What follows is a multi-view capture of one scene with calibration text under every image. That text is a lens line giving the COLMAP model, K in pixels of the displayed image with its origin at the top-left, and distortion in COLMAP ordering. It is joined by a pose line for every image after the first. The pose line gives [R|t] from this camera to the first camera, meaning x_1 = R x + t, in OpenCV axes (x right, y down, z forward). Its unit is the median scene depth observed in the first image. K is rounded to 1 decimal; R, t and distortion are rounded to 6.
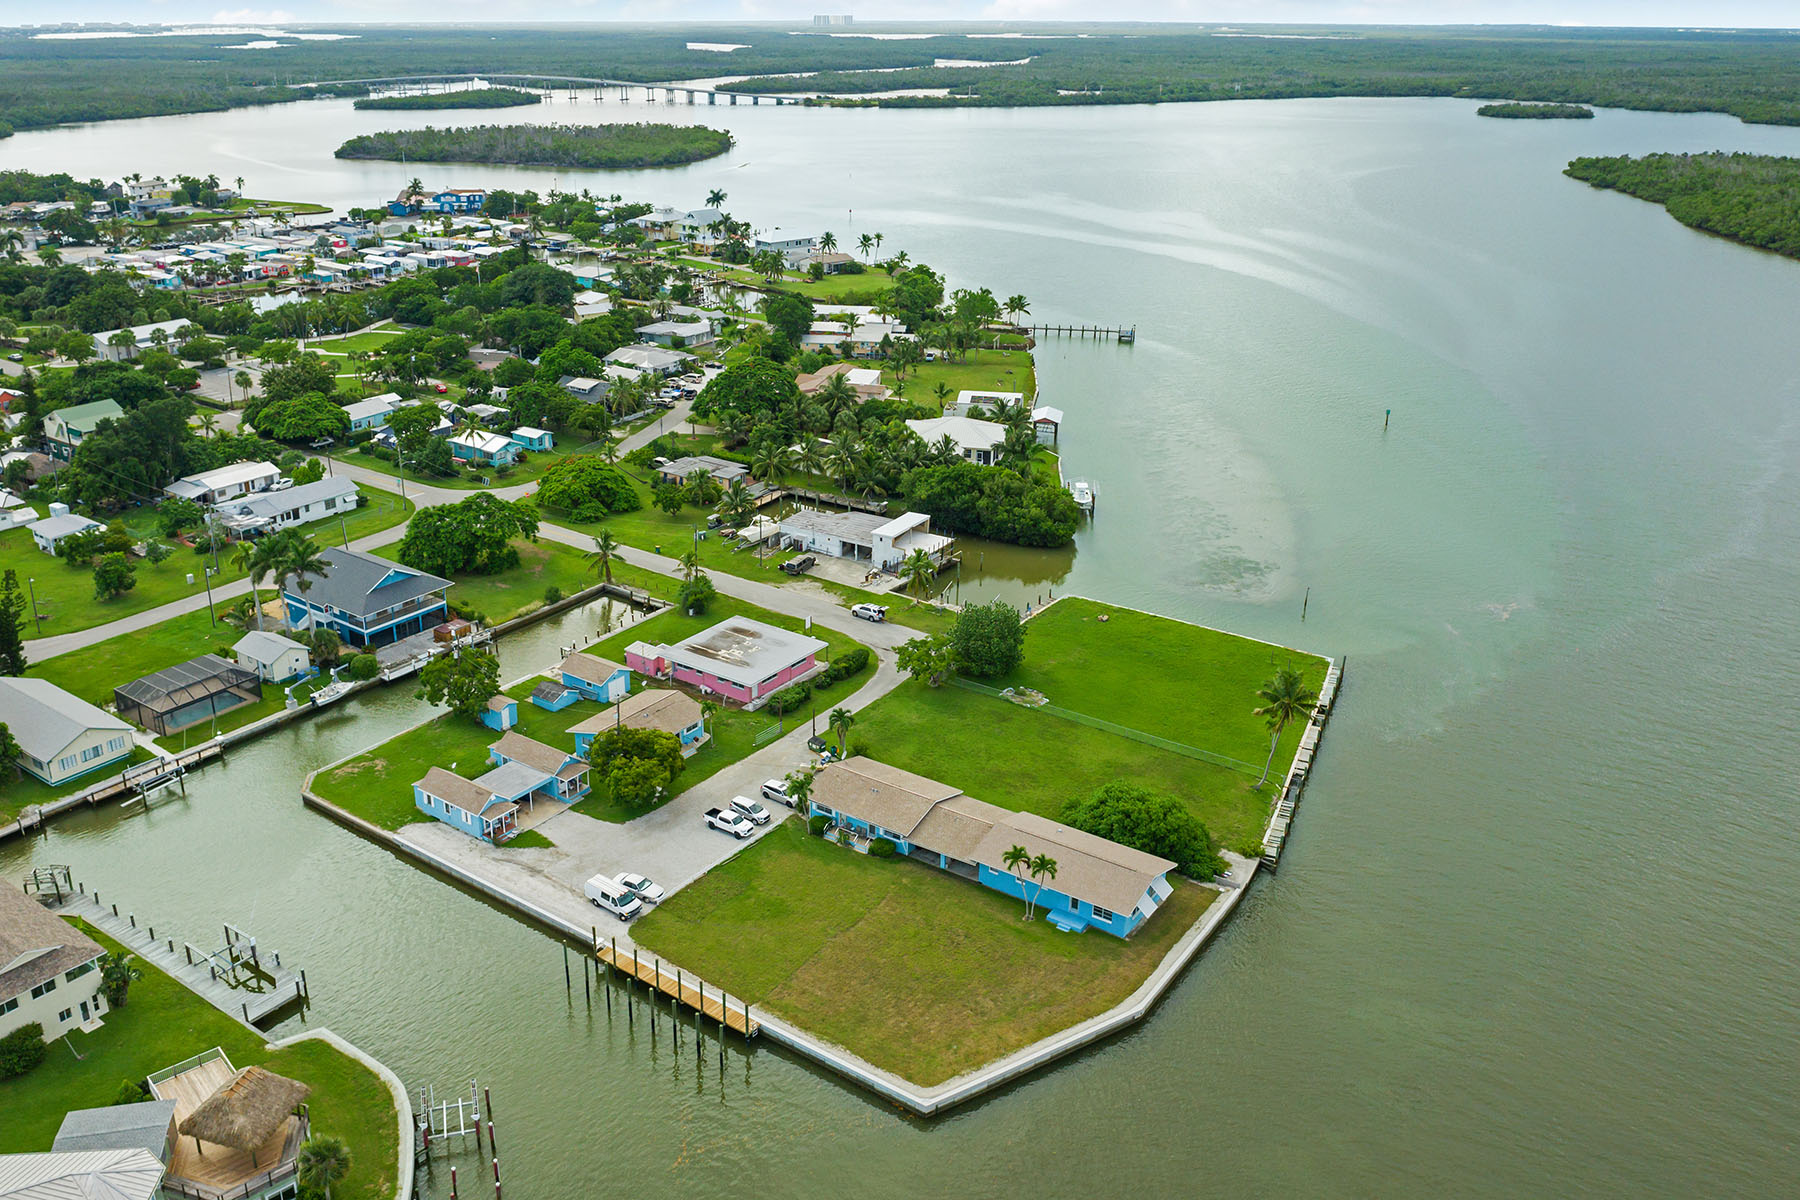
lens RADIAL K [[1455.3, 0, 807.1], [0, 1455.3, 599.9], [0, 0, 1]] dist [-0.033398, 0.025664]
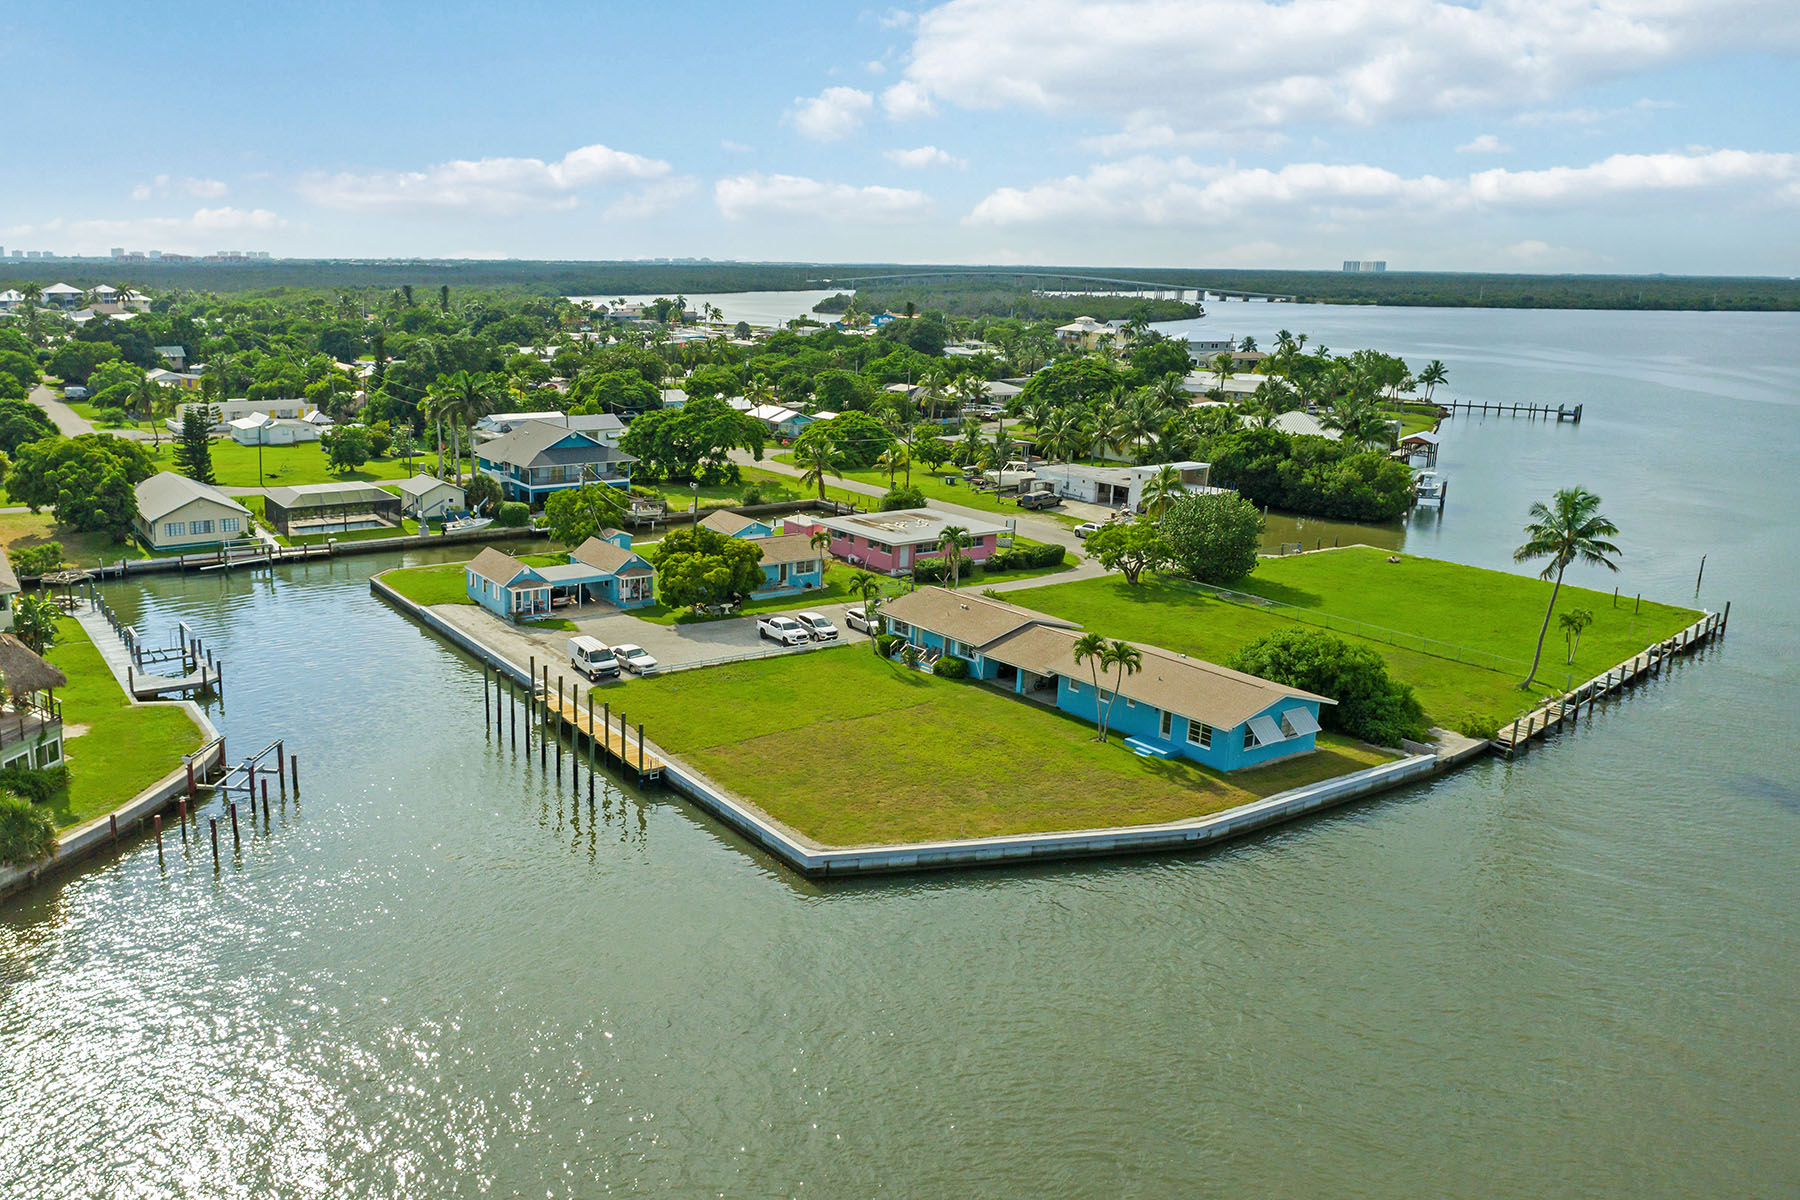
lens RADIAL K [[1455.3, 0, 807.1], [0, 1455.3, 599.9], [0, 0, 1]] dist [-0.033398, 0.025664]
pose [[0.939465, 0.098632, -0.328141, 0.141952], [-0.149651, 0.979617, -0.133998, 0.156296], [0.308236, 0.174993, 0.935076, 0.165131]]
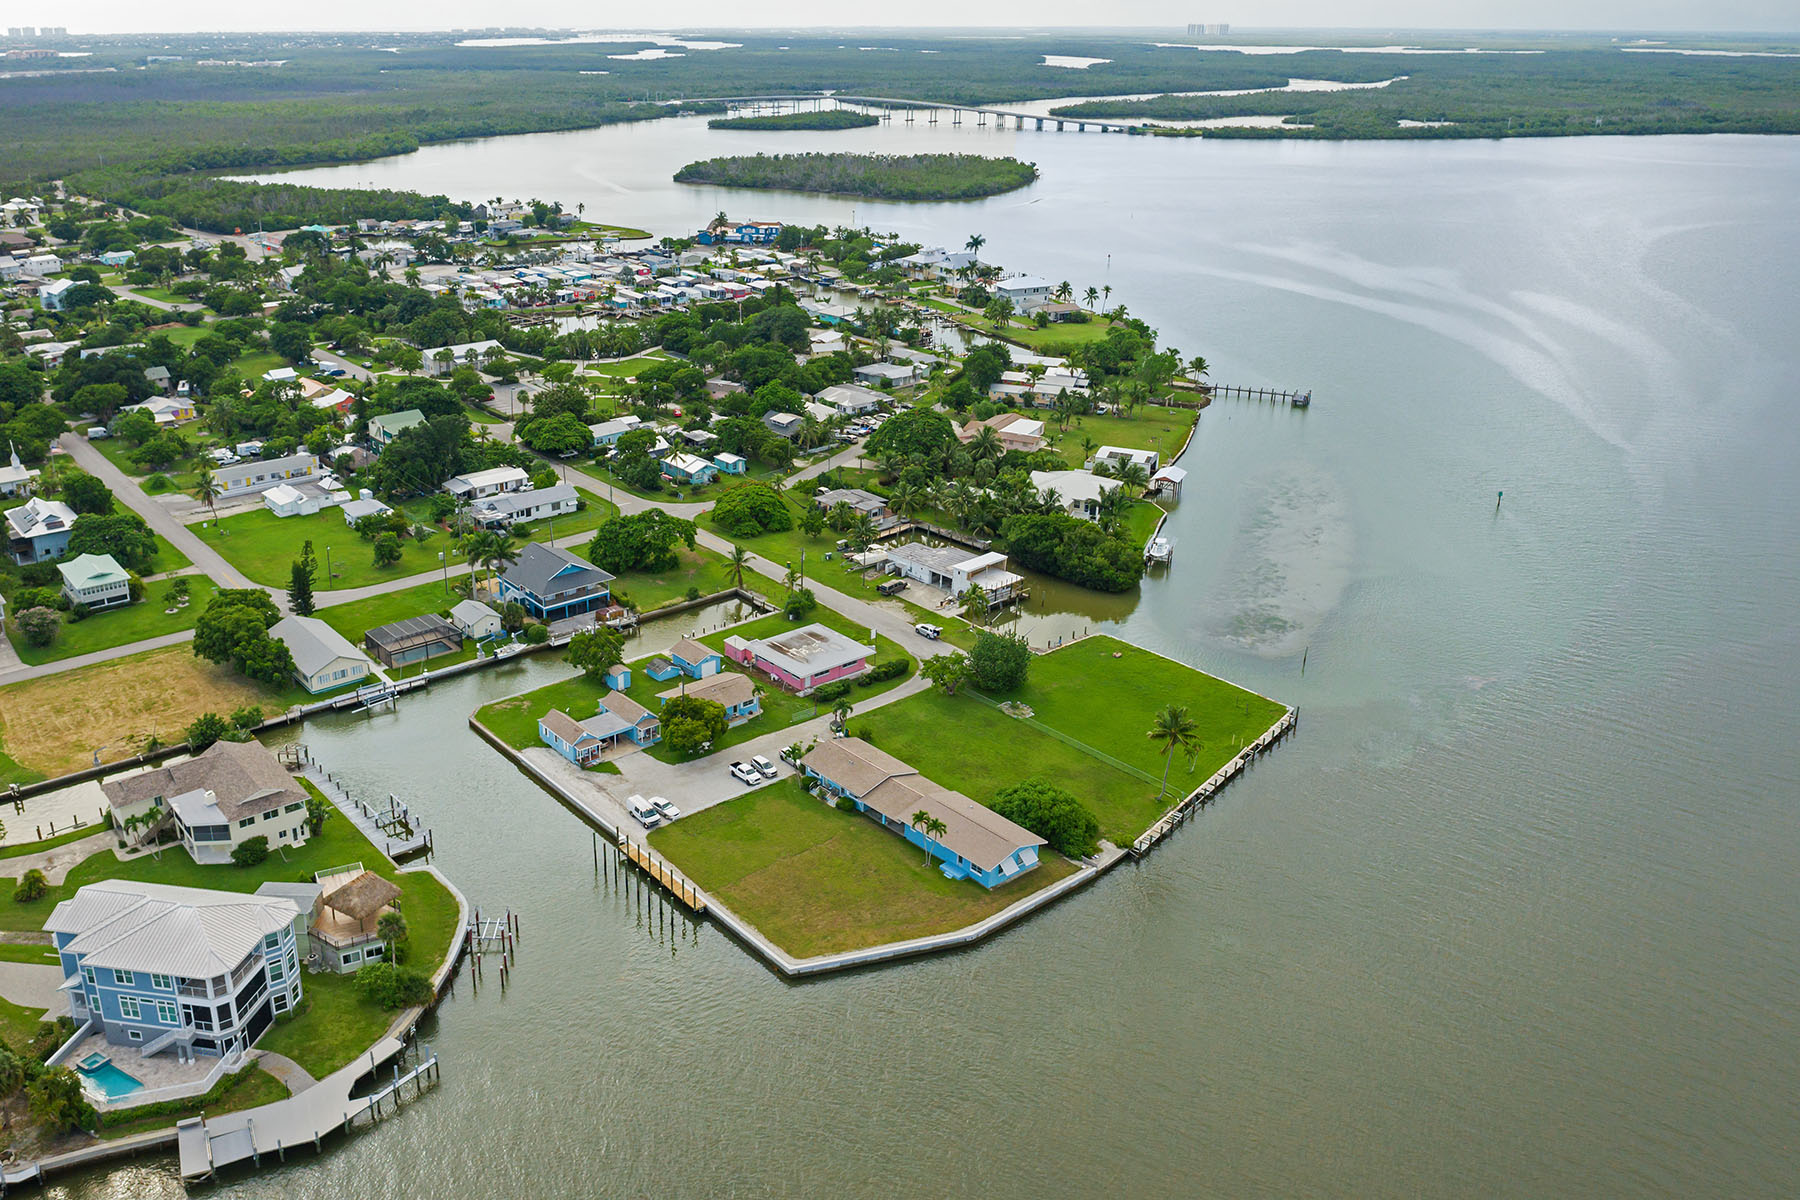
lens RADIAL K [[1451.7, 0, 765.7], [0, 1451.7, 598.8], [0, 0, 1]] dist [-0.036782, 0.011420]
pose [[0.963541, 0.092972, -0.250887, 0.188535], [-0.093140, 0.995590, 0.011229, -0.017211], [0.250824, 0.012549, 0.967951, -0.203373]]
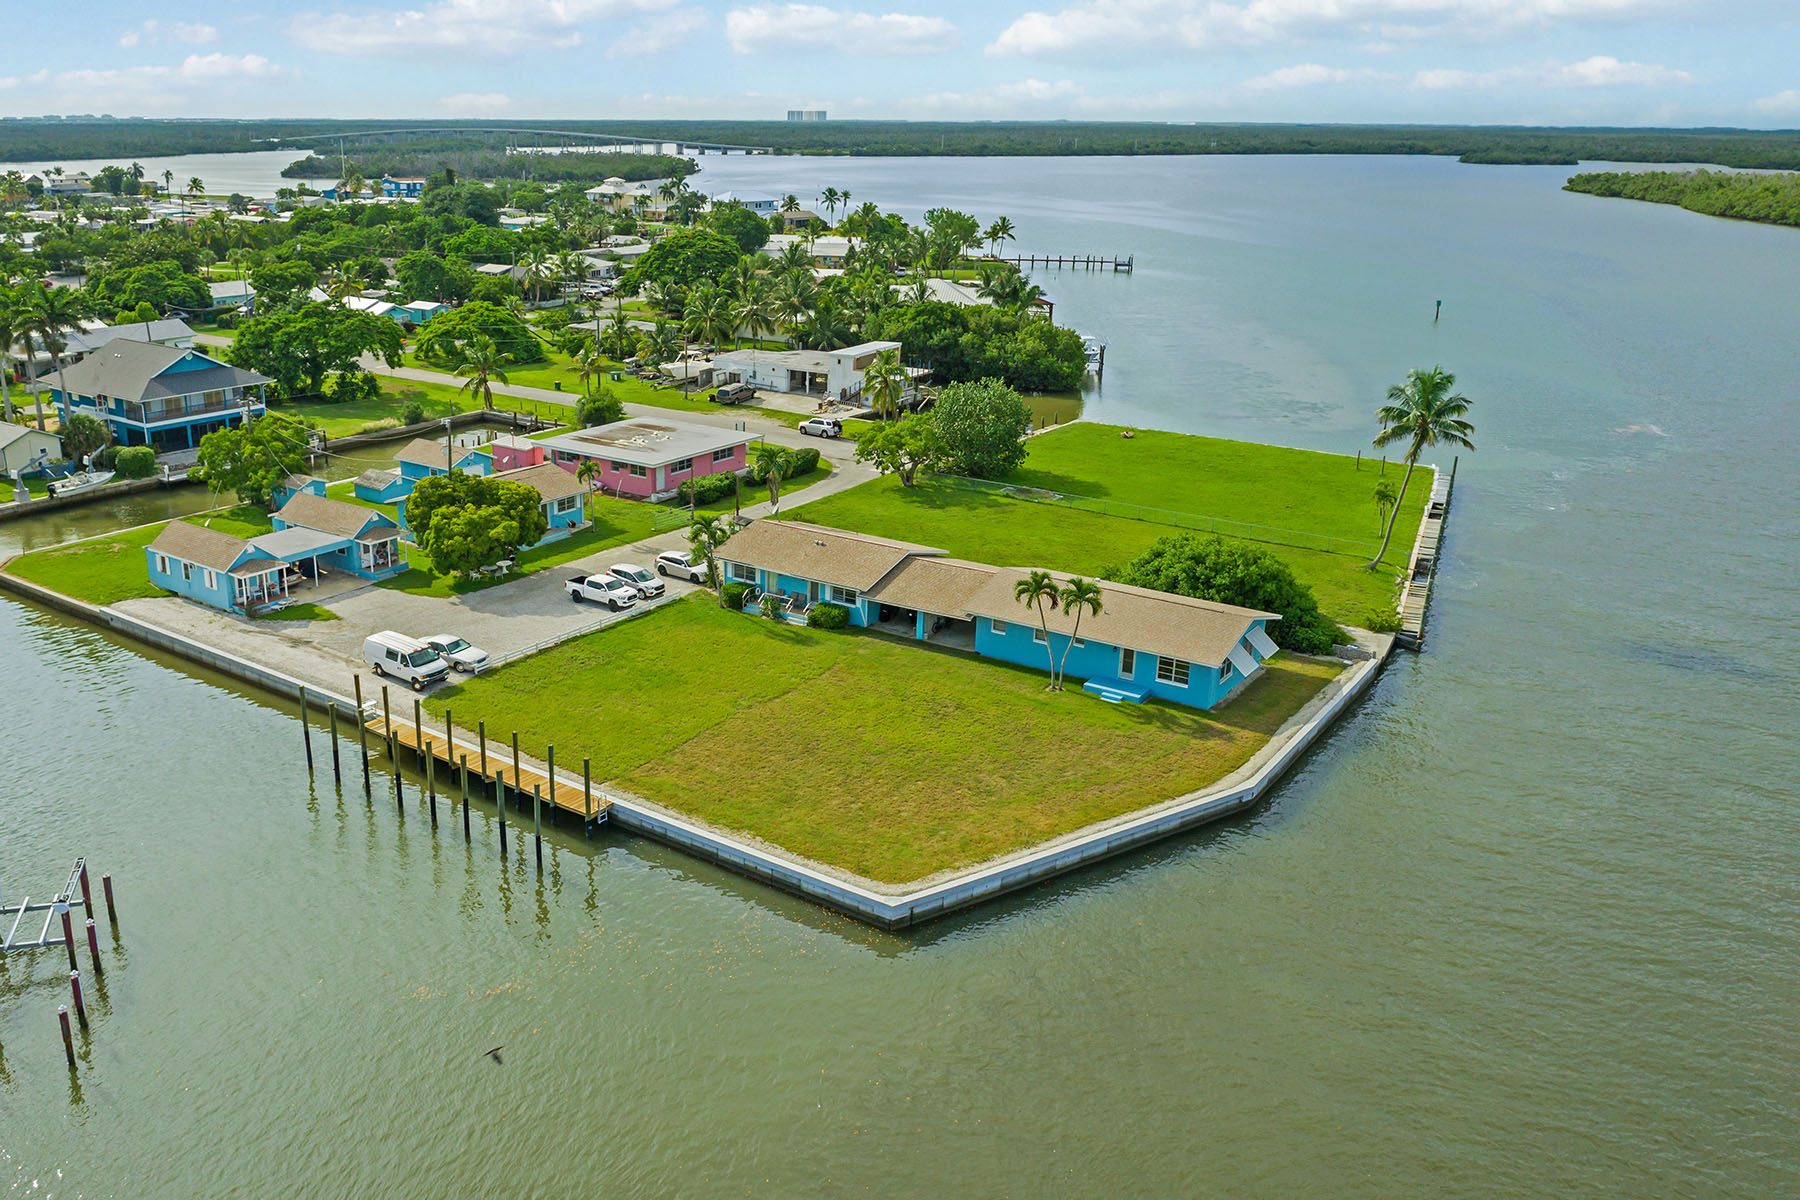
lens RADIAL K [[1455.3, 0, 807.1], [0, 1455.3, 599.9], [0, 0, 1]] dist [-0.033398, 0.025664]
pose [[0.999751, 0.009683, 0.020113, 0.017838], [-0.008295, 0.997650, -0.068016, 0.130868], [-0.020725, 0.067832, 0.997481, 0.211888]]
